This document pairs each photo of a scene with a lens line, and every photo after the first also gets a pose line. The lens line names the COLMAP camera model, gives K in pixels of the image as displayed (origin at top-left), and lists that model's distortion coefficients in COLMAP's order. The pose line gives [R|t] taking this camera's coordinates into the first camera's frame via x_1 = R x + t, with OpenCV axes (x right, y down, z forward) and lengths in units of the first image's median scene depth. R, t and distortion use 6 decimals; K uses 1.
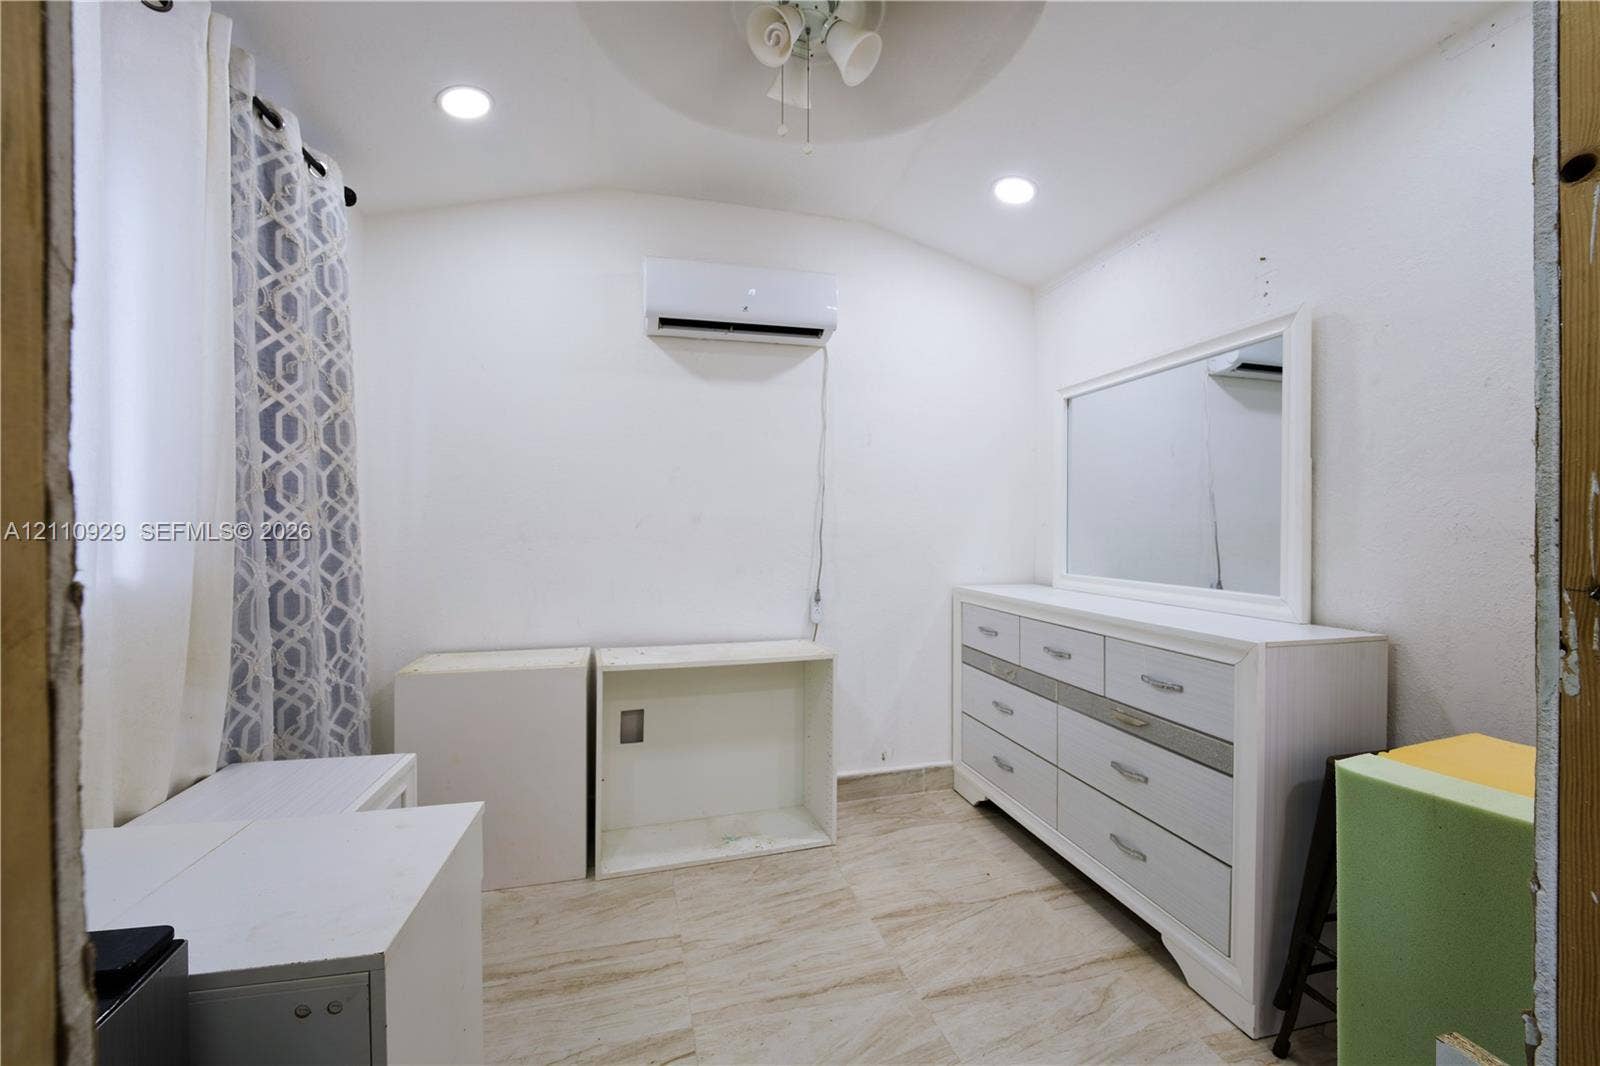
lens RADIAL K [[673.1, 0, 800.0], [0, 673.1, 533.0], [0, 0, 1]] dist [-0.027855, -0.000018]
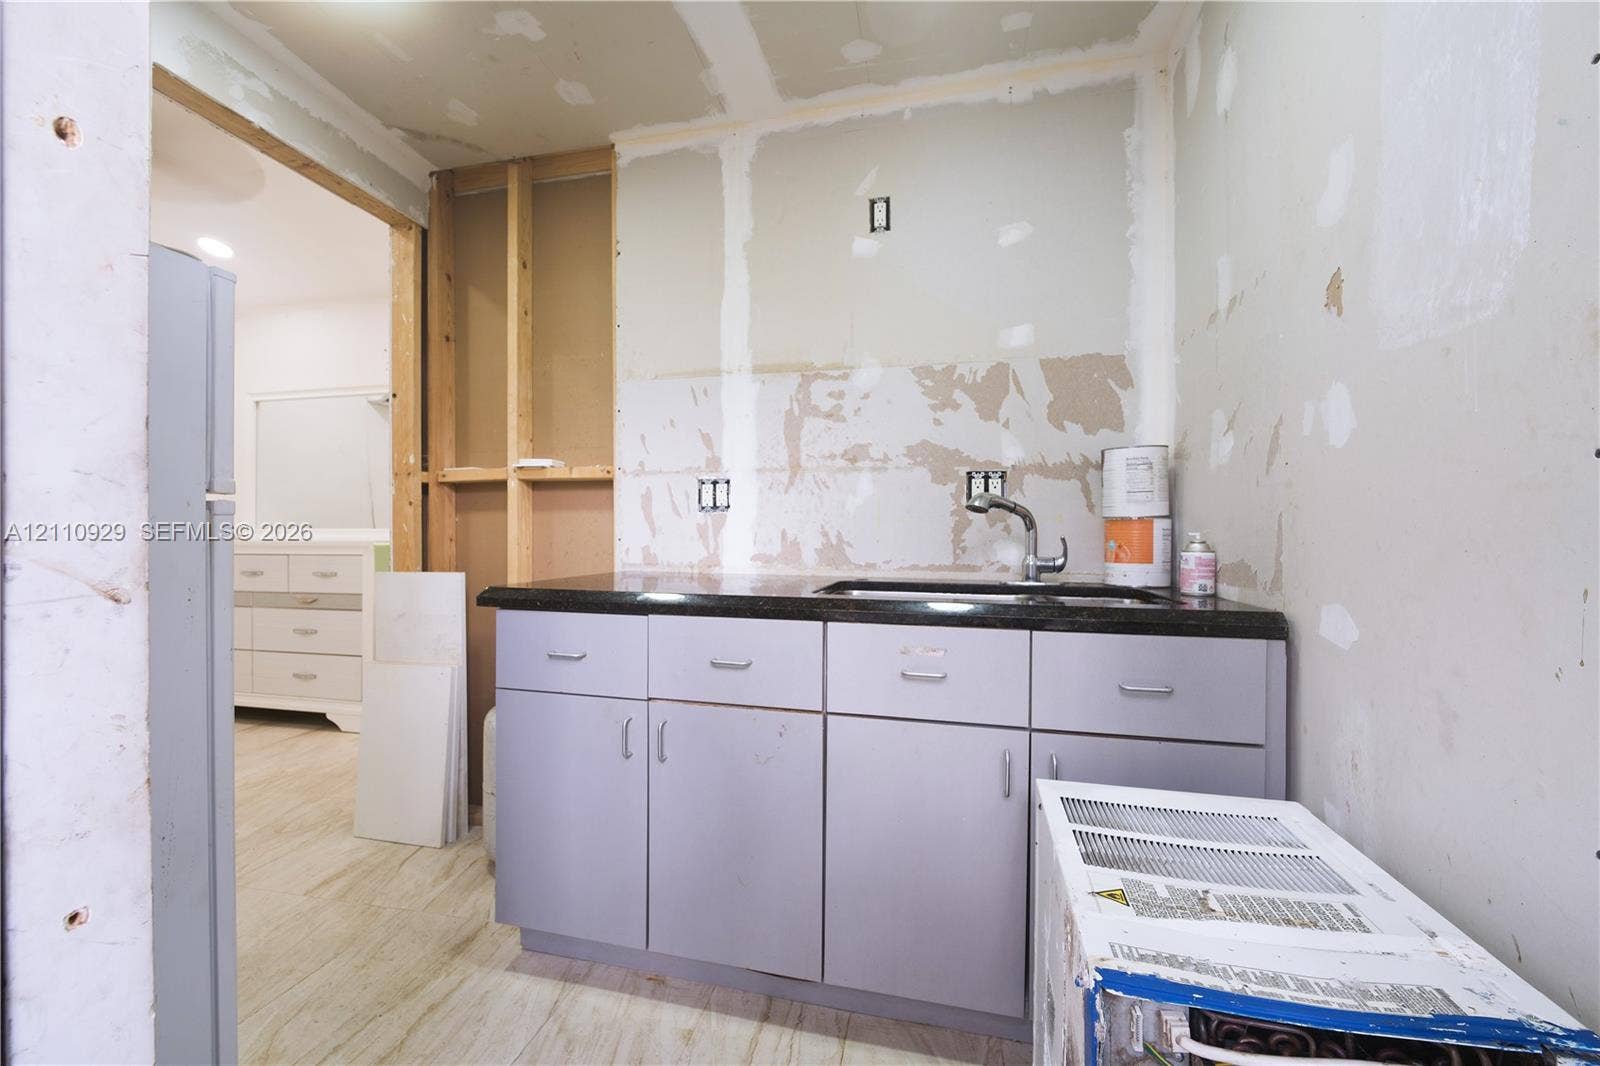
lens RADIAL K [[644.3, 0, 800.0], [0, 644.3, 533.0], [0, 0, 1]] dist [-0.000172, -0.004698]
pose [[0.460846, 0.001771, 0.887478, -0.408715], [0.003635, 0.999986, -0.003882, 0.115740], [-0.887473, 0.005015, 0.460833, -0.943649]]
